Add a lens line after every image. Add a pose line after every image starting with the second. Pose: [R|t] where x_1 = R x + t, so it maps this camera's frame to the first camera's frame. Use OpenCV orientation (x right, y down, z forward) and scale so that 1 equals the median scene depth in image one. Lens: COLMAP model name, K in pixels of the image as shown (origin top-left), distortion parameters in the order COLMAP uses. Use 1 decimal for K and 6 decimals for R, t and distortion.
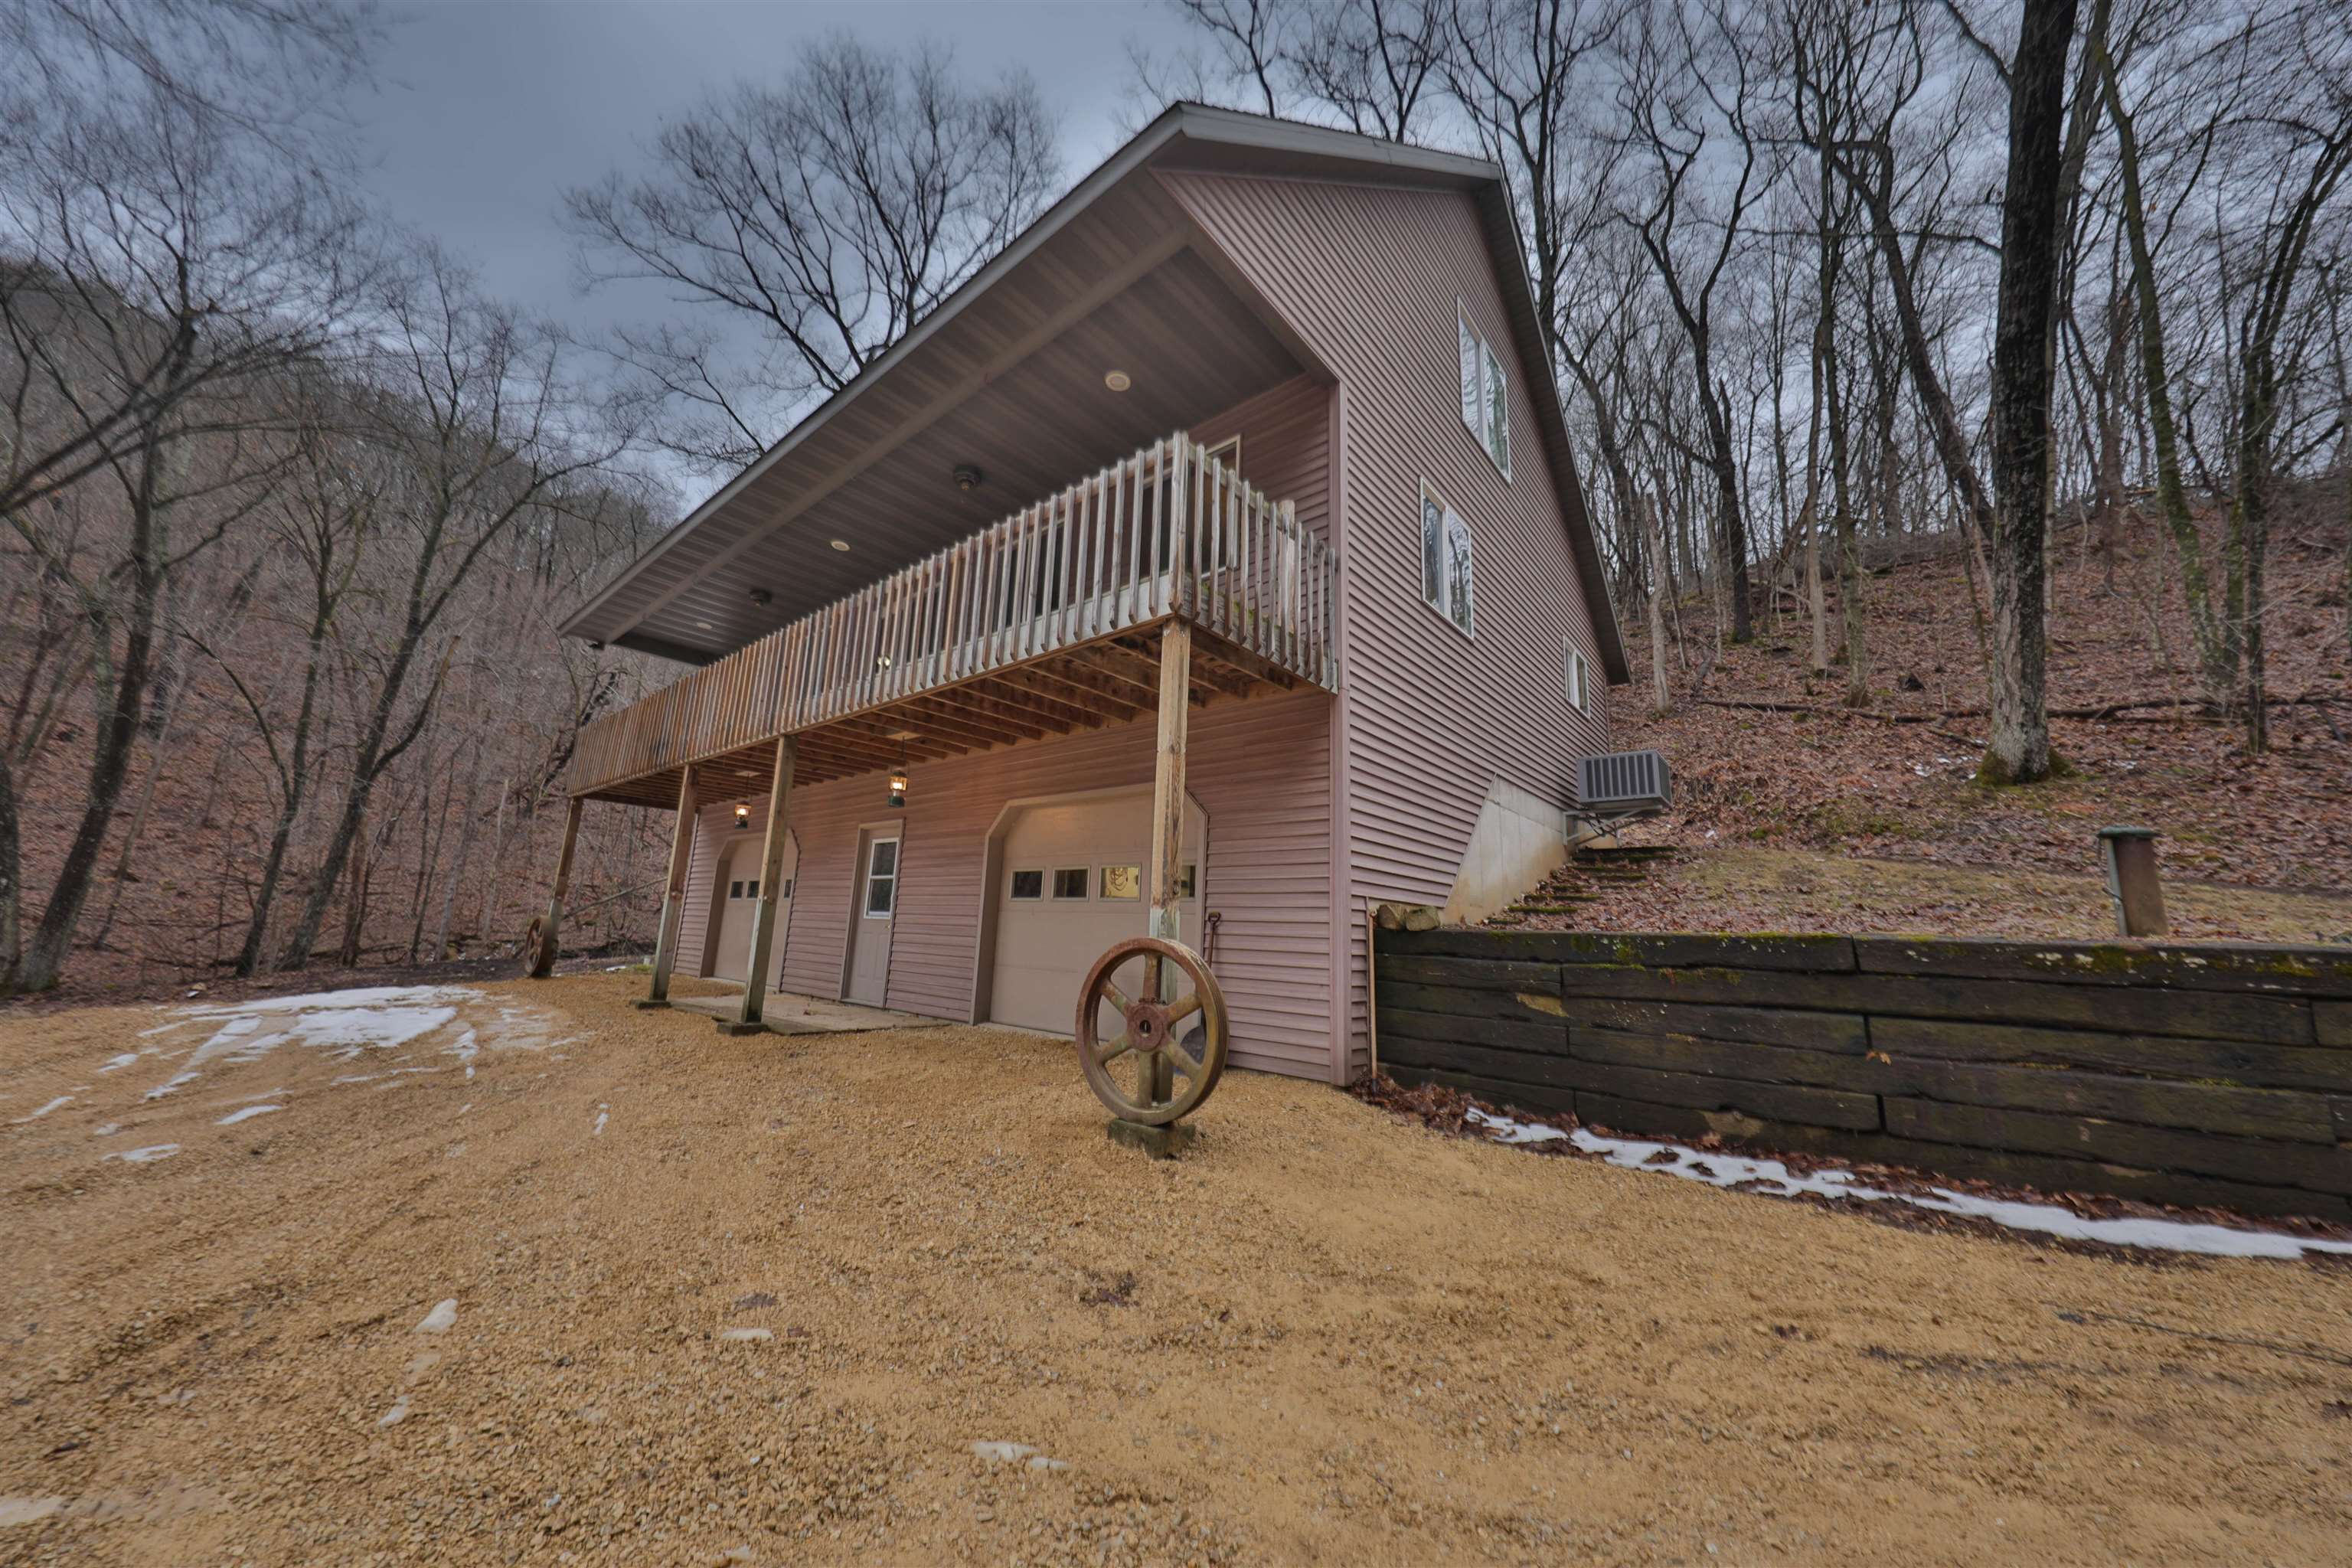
lens RADIAL K [[786.3, 0, 1168.0], [0, 786.3, 779.4], [0, 0, 1]] dist [0.001120, -0.003160]
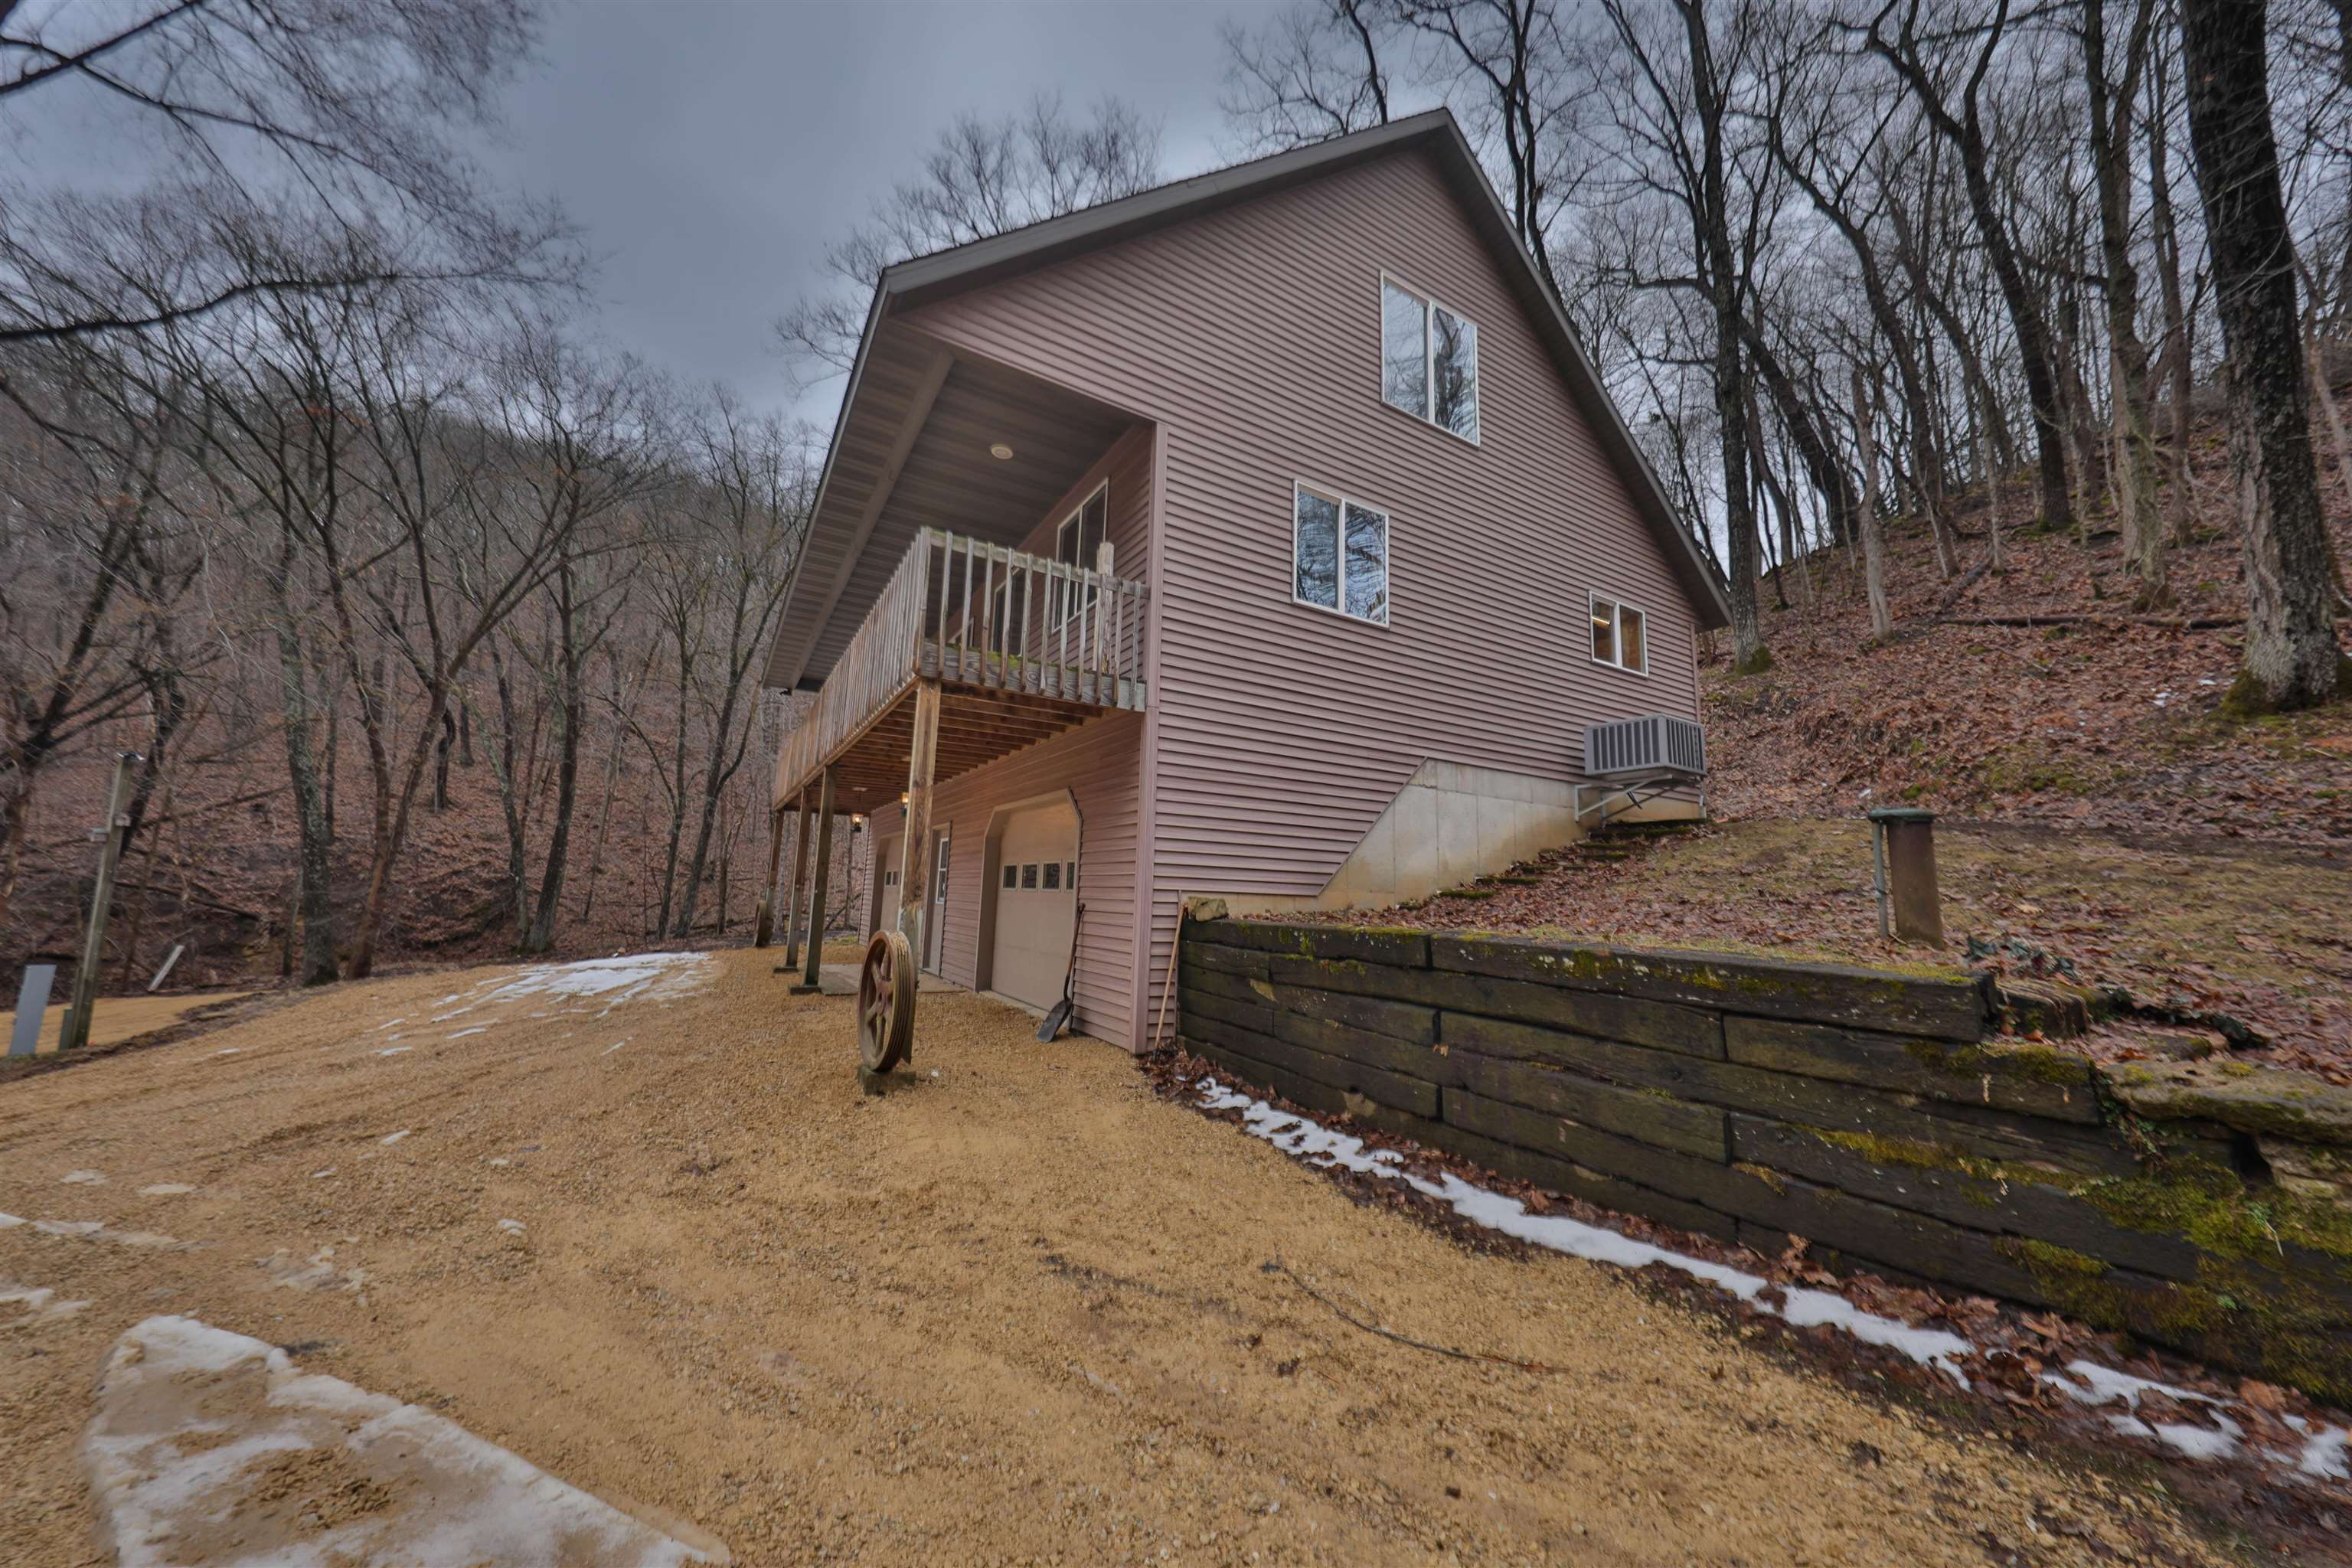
lens RADIAL K [[786.3, 0, 1169.7], [0, 786.3, 779.3], [0, 0, 1]] dist [0.001120, -0.003160]
pose [[0.946034, -0.055845, -0.319220, 0.372773], [0.067537, 0.997387, 0.025666, -0.023773], [0.316953, -0.045840, 0.947333, -0.038402]]
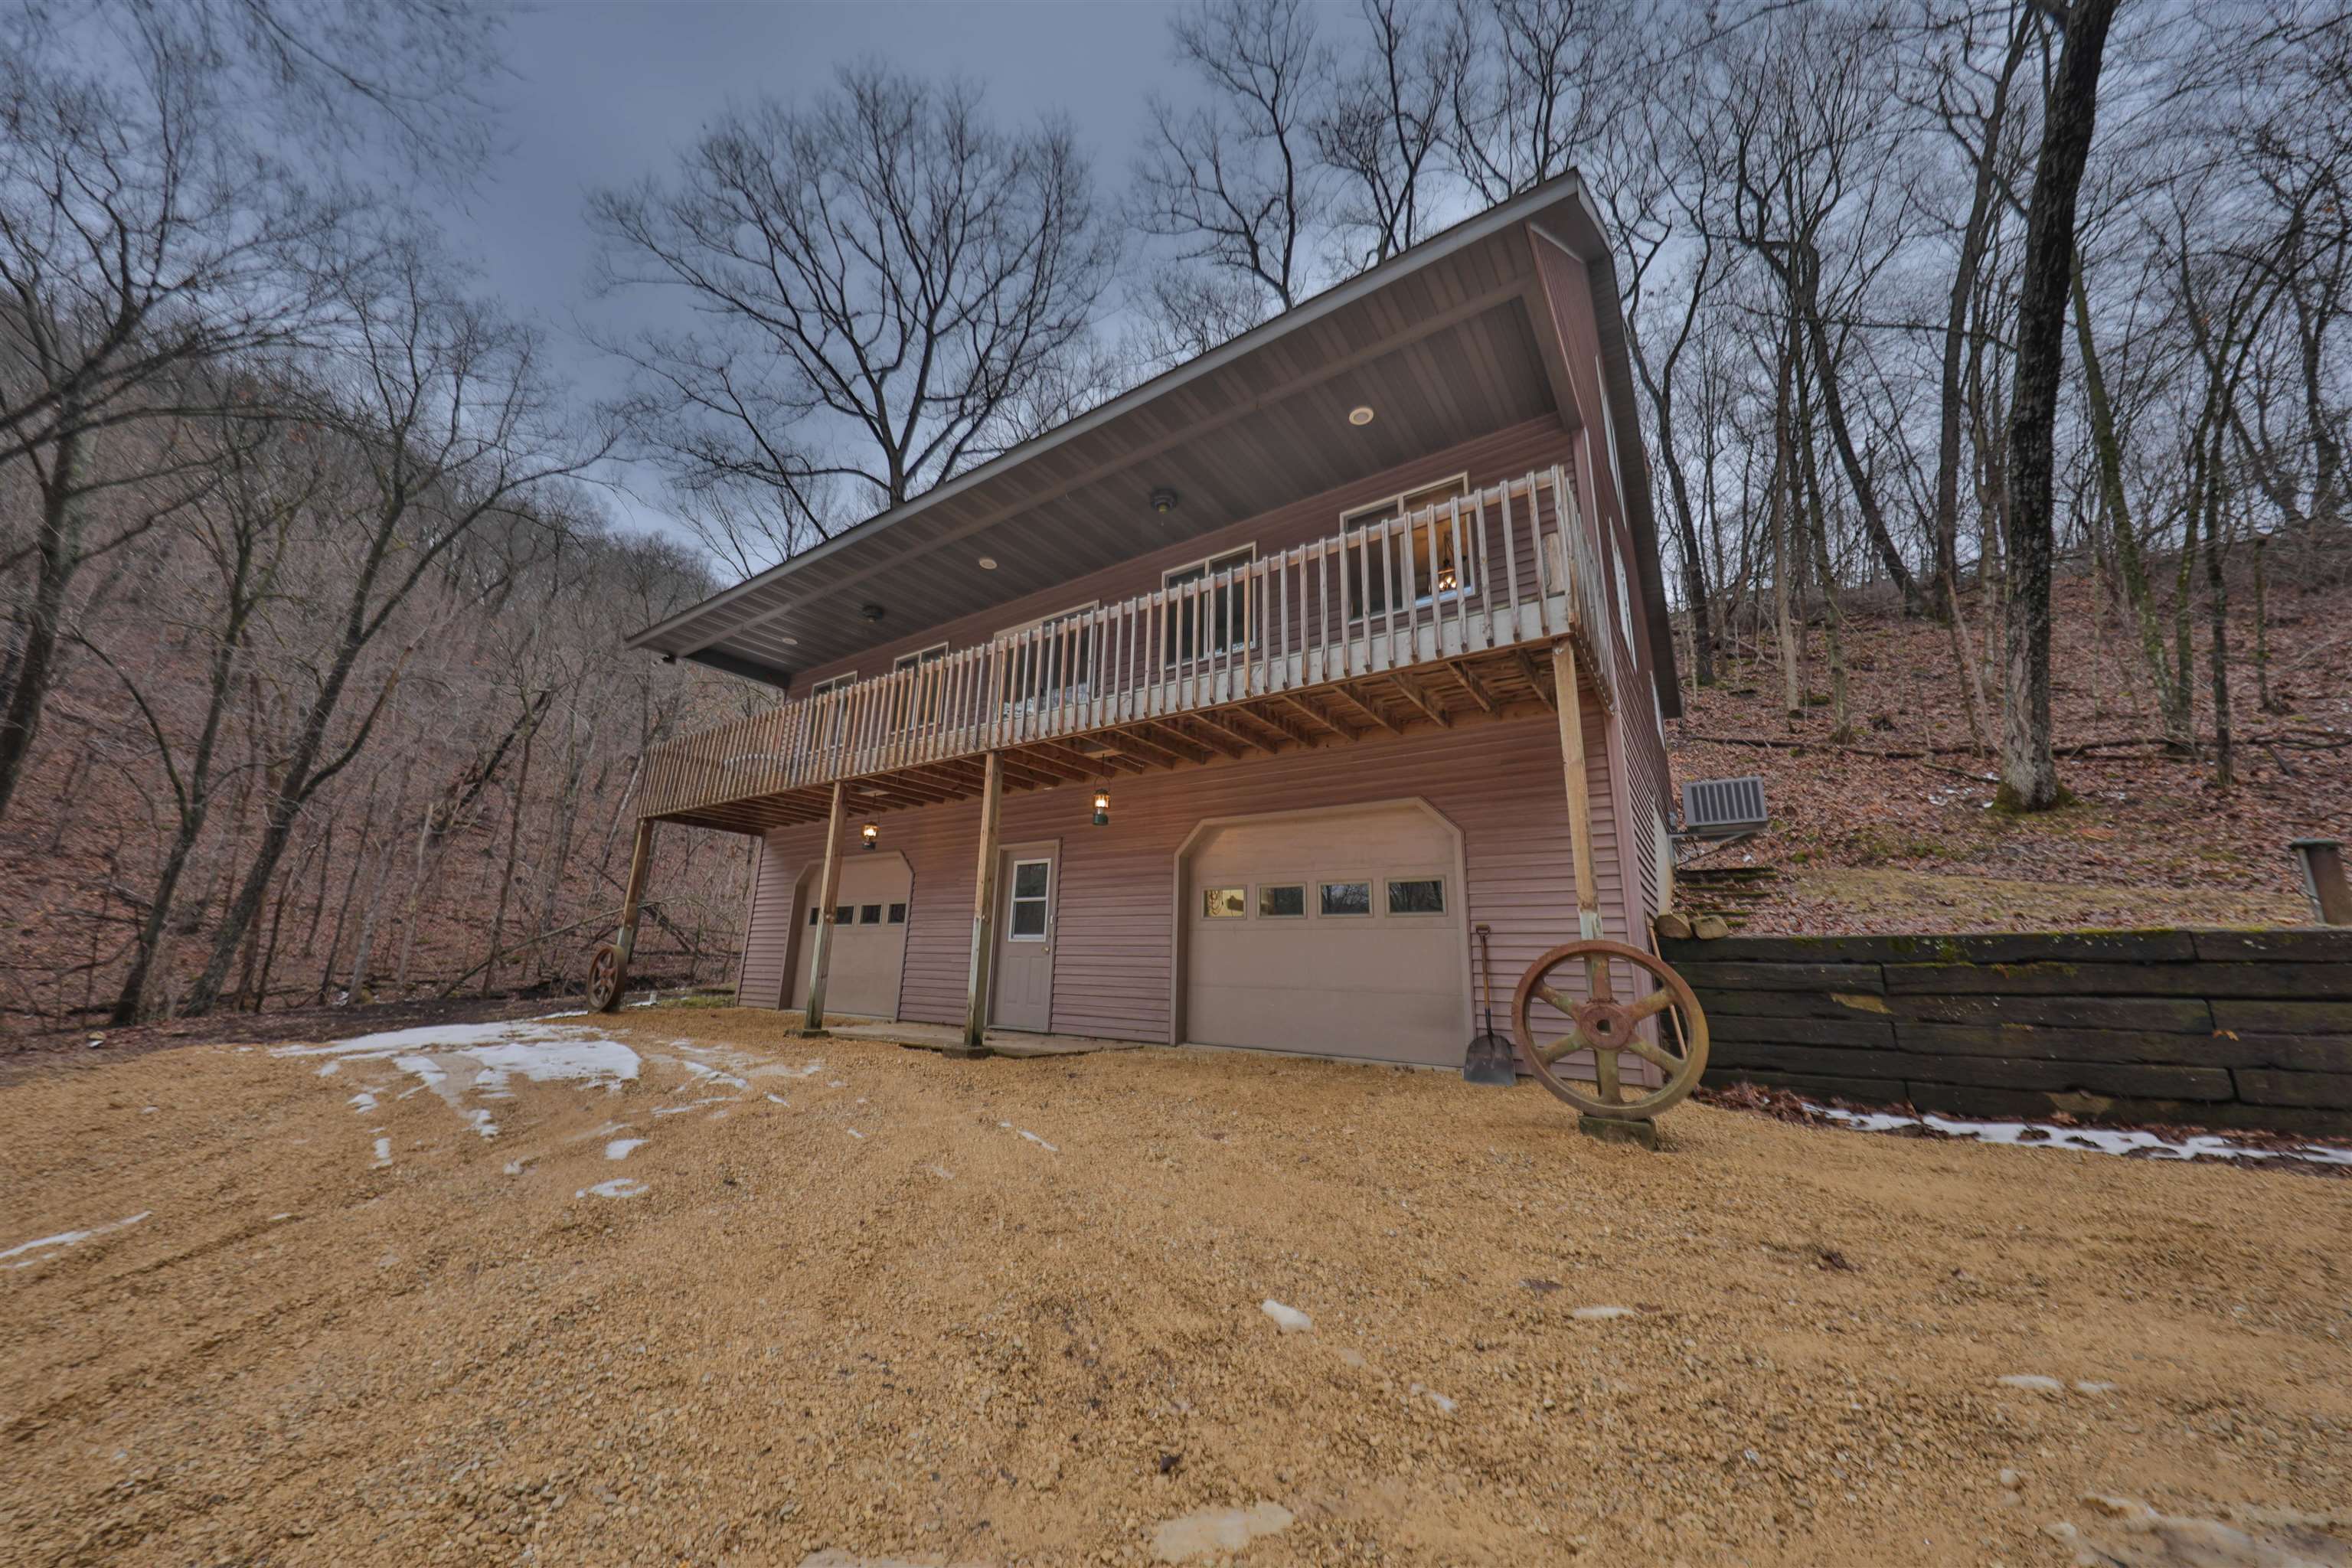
lens RADIAL K [[786.3, 0, 1168.4], [0, 786.3, 780.4], [0, 0, 1]] dist [0.001120, -0.003160]
pose [[0.995153, 0.009811, 0.097845, -0.299617], [-0.005852, 0.999156, -0.040663, 0.015593], [-0.098161, 0.039894, 0.994371, 0.003825]]
